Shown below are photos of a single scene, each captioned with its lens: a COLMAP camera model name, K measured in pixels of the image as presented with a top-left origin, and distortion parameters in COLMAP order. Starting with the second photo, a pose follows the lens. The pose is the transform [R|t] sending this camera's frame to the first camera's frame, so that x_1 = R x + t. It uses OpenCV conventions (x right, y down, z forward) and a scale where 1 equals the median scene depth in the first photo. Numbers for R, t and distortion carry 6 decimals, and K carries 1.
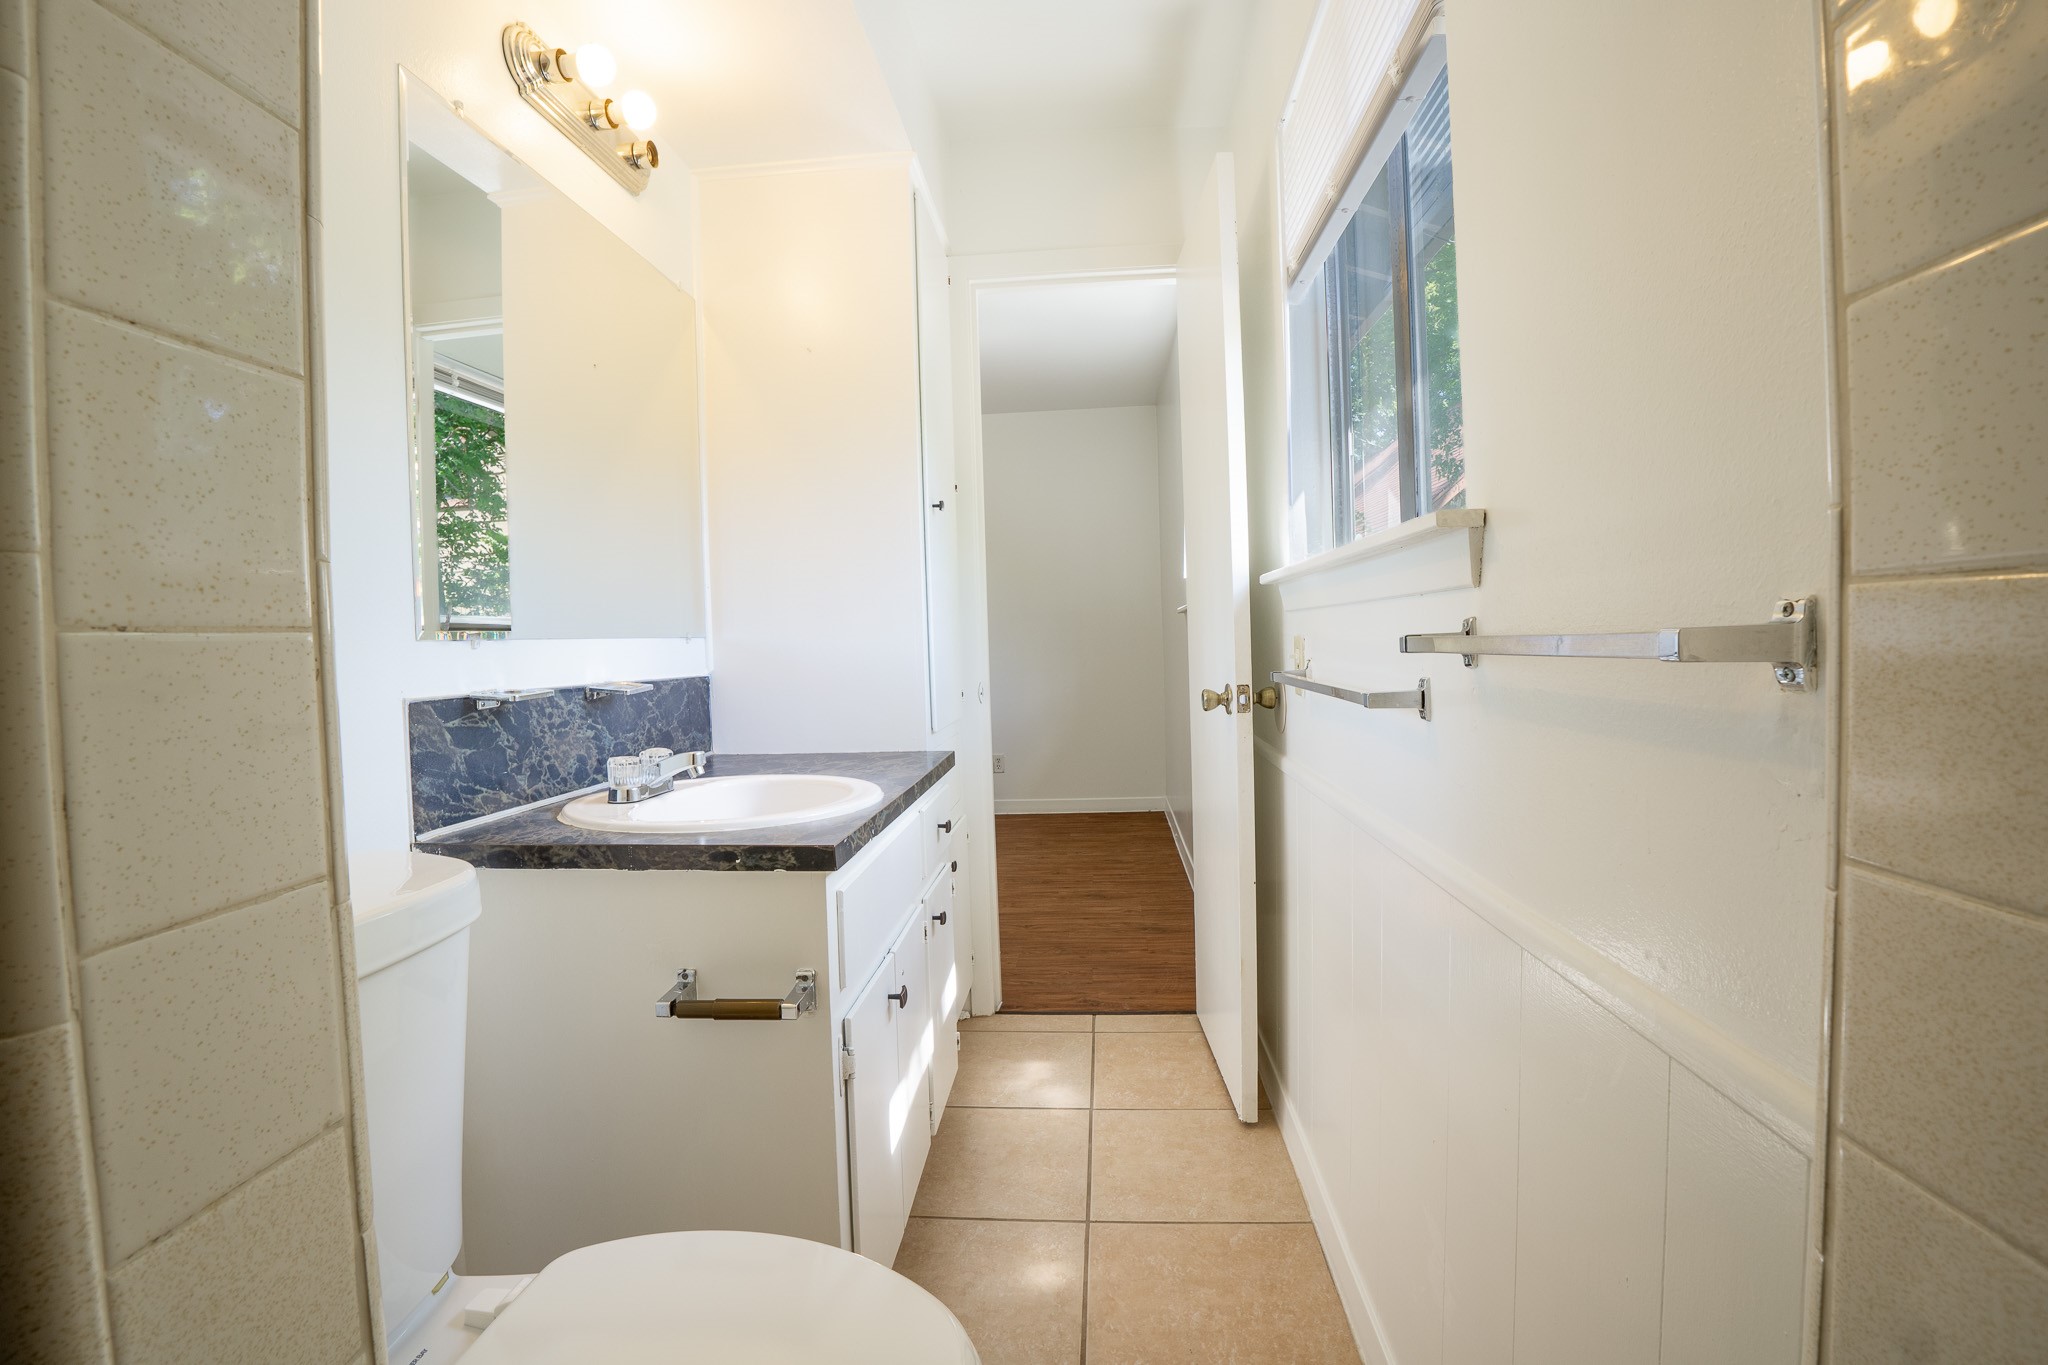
lens RADIAL K [[914.0, 0, 1005.3], [0, 914.0, 684.3], [0, 0, 1]] dist [-0.074140, 0.019622]
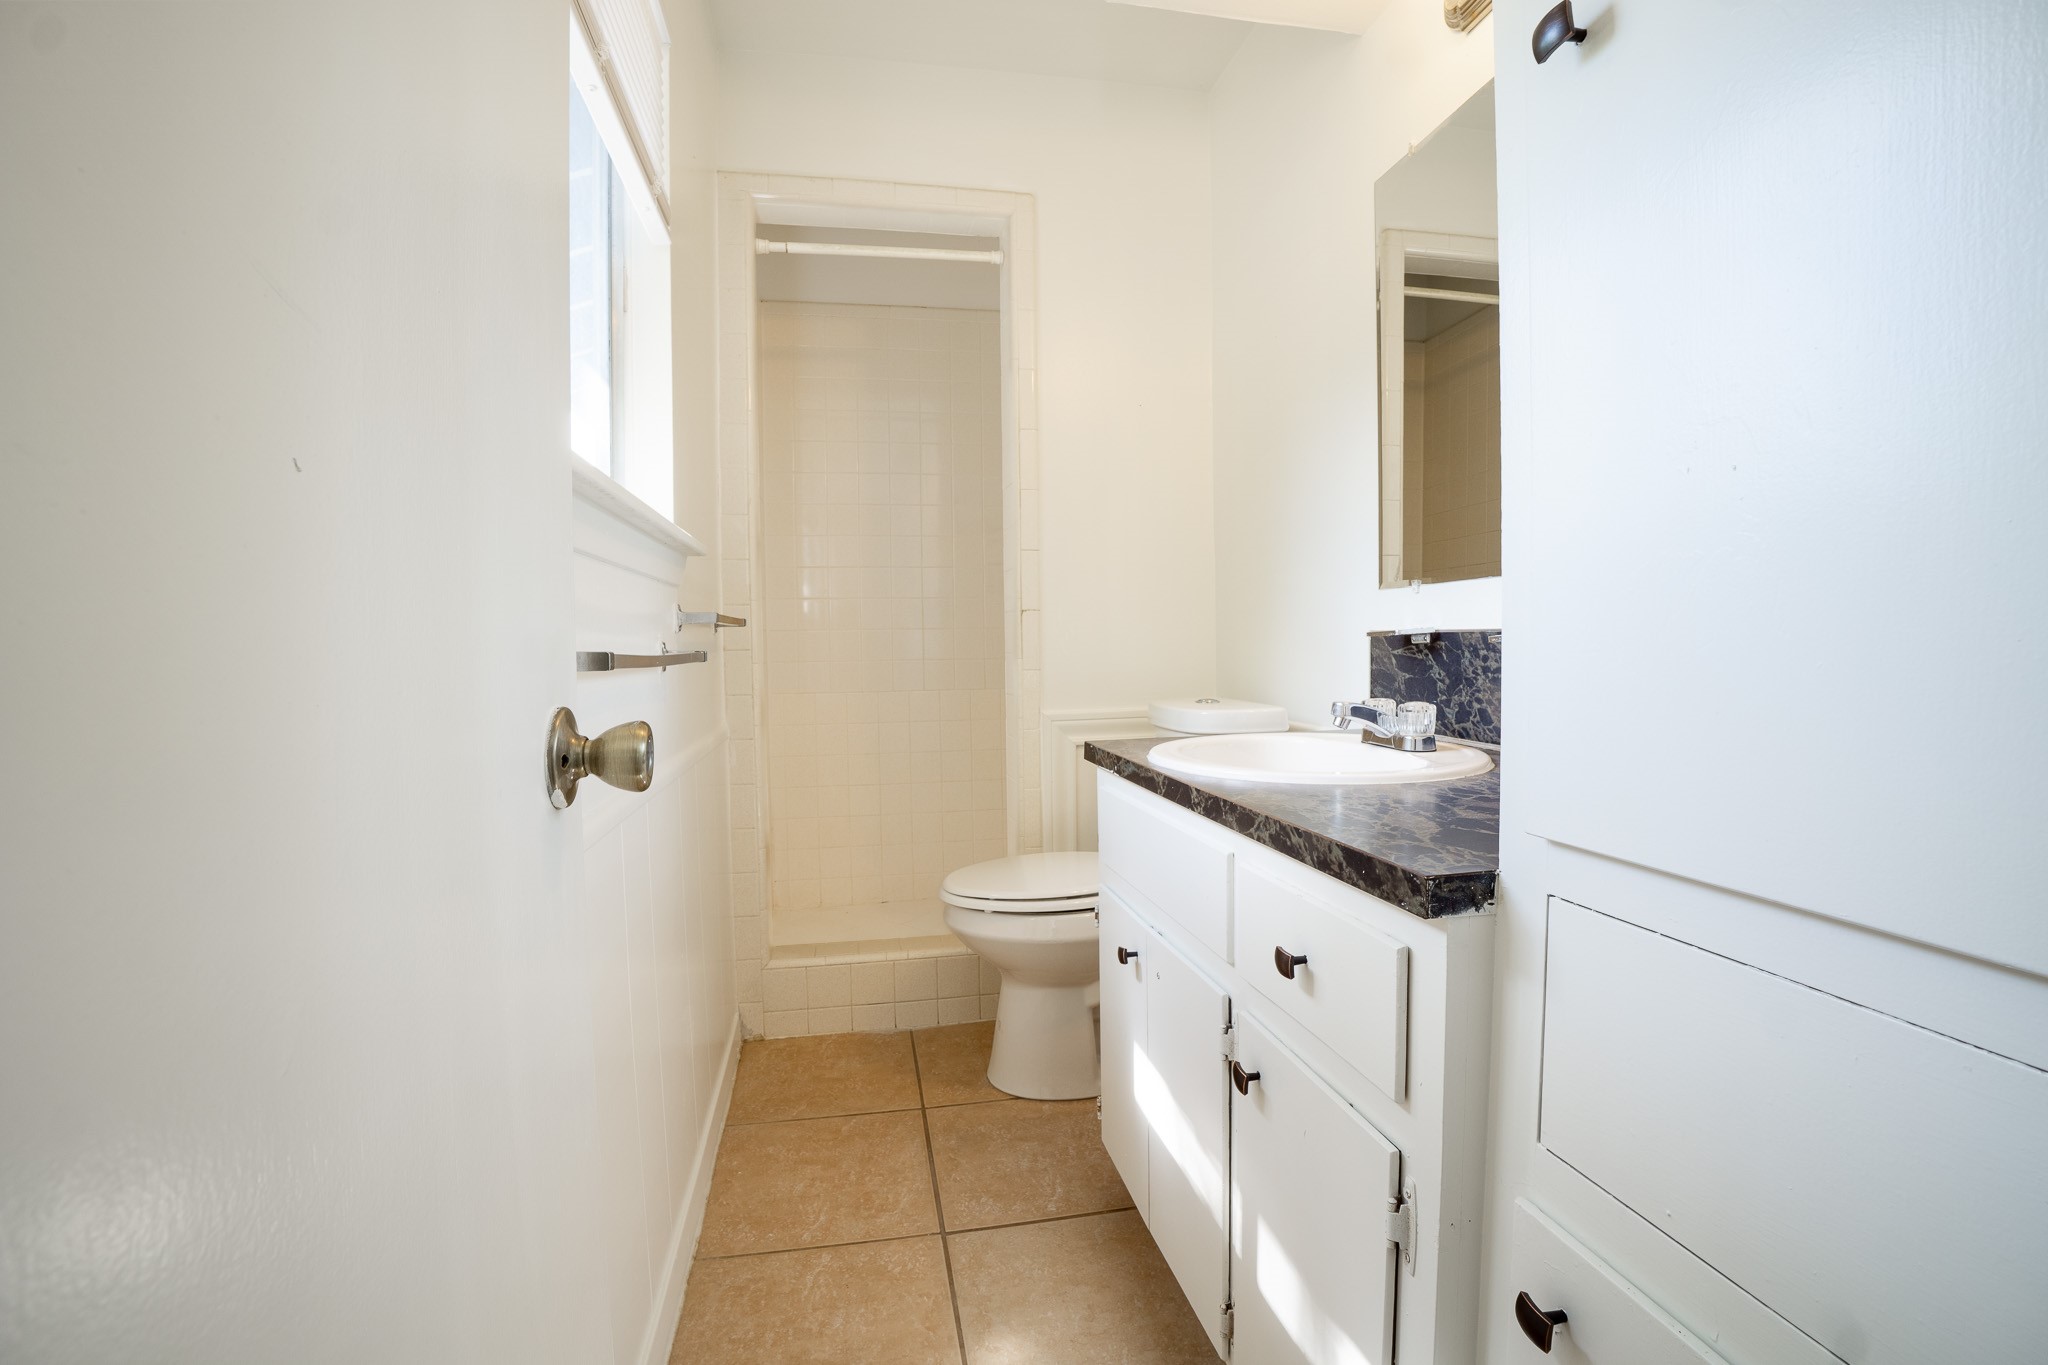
lens RADIAL K [[914.0, 0, 1005.3], [0, 914.0, 684.3], [0, 0, 1]] dist [-0.074140, 0.019622]
pose [[-0.960086, 0.051018, -0.275014, 0.261813], [0.024957, 0.994928, 0.097445, -0.045342], [0.278590, 0.086692, -0.956489, 1.842427]]
